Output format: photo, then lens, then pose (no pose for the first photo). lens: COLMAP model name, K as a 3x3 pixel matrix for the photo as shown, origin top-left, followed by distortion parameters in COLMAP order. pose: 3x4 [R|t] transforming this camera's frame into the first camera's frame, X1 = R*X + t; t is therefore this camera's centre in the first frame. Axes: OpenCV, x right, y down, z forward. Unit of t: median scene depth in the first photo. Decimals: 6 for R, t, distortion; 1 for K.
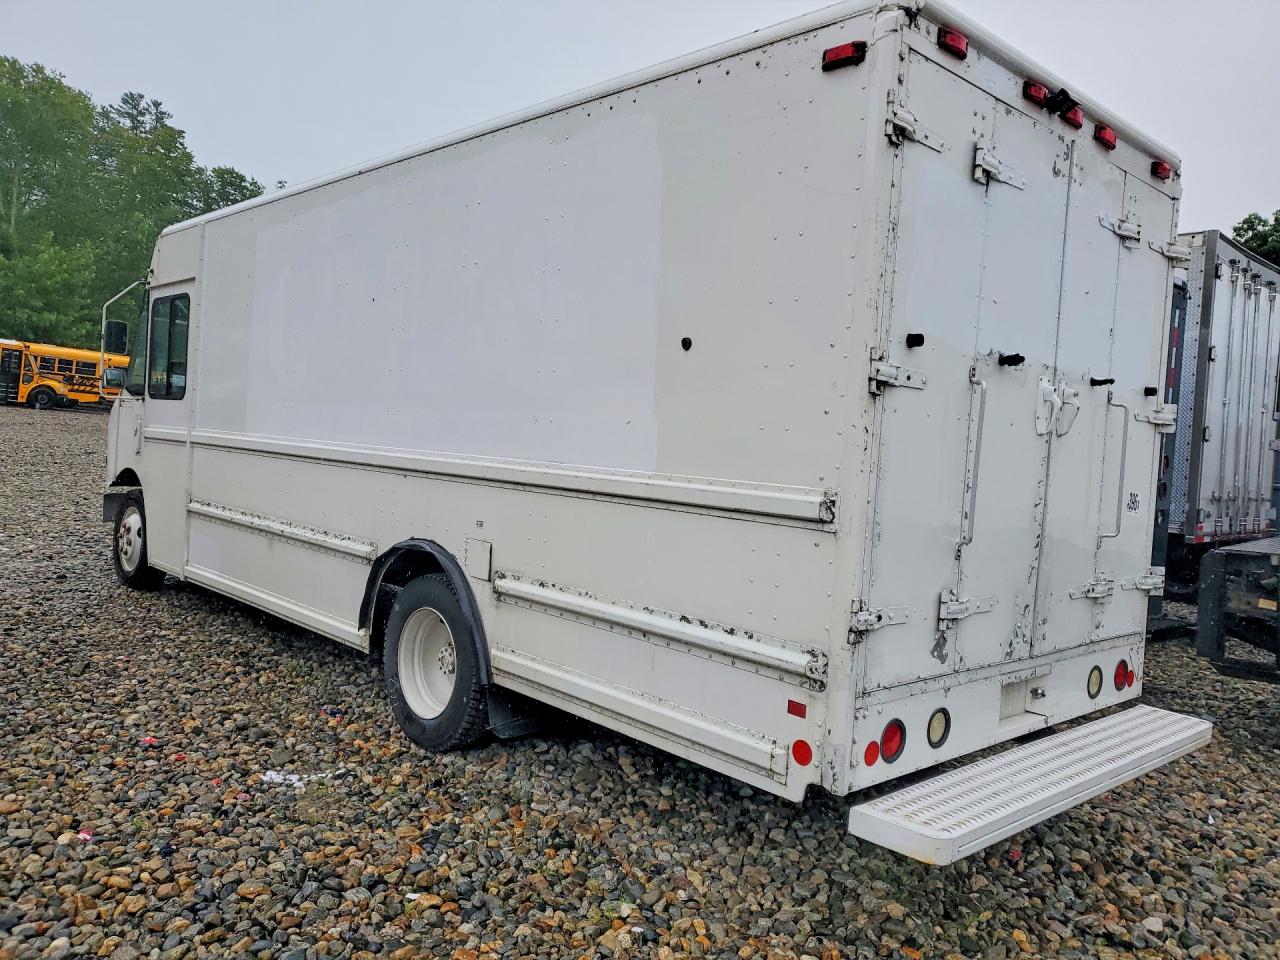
lens RADIAL K [[994.0, 0, 639.5], [0, 994.0, 487.4], [0, 0, 1]] dist [0.042275, -0.021927]
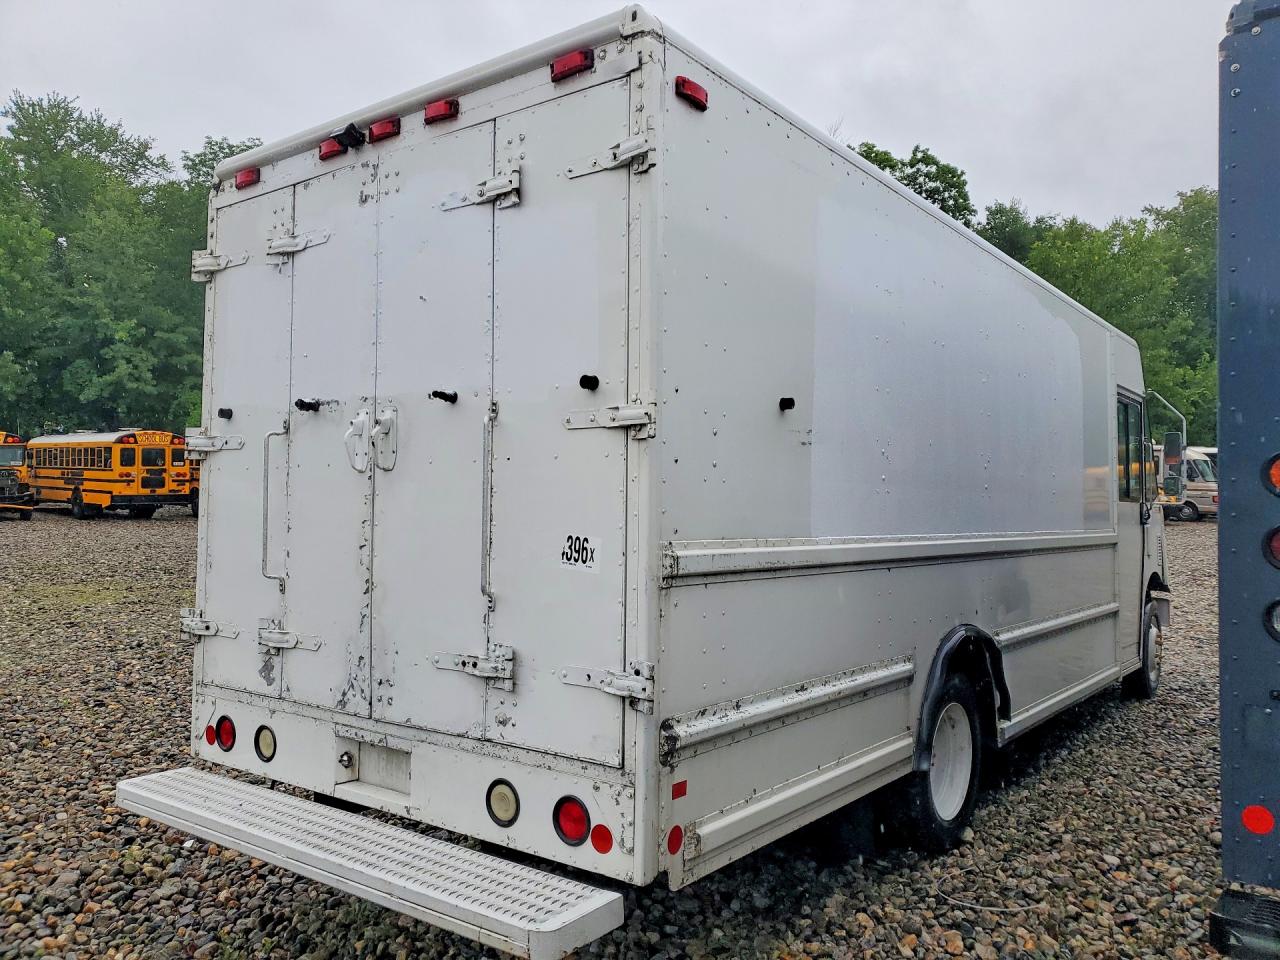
lens RADIAL K [[994.0, 0, 609.5], [0, 994.0, 465.0], [0, 0, 1]] dist [0.042275, -0.021927]
pose [[0.147584, -0.098845, -0.984098, 1.426498], [-0.037608, 0.993713, -0.105450, 0.032956], [0.988334, 0.052573, 0.142939, 1.153712]]
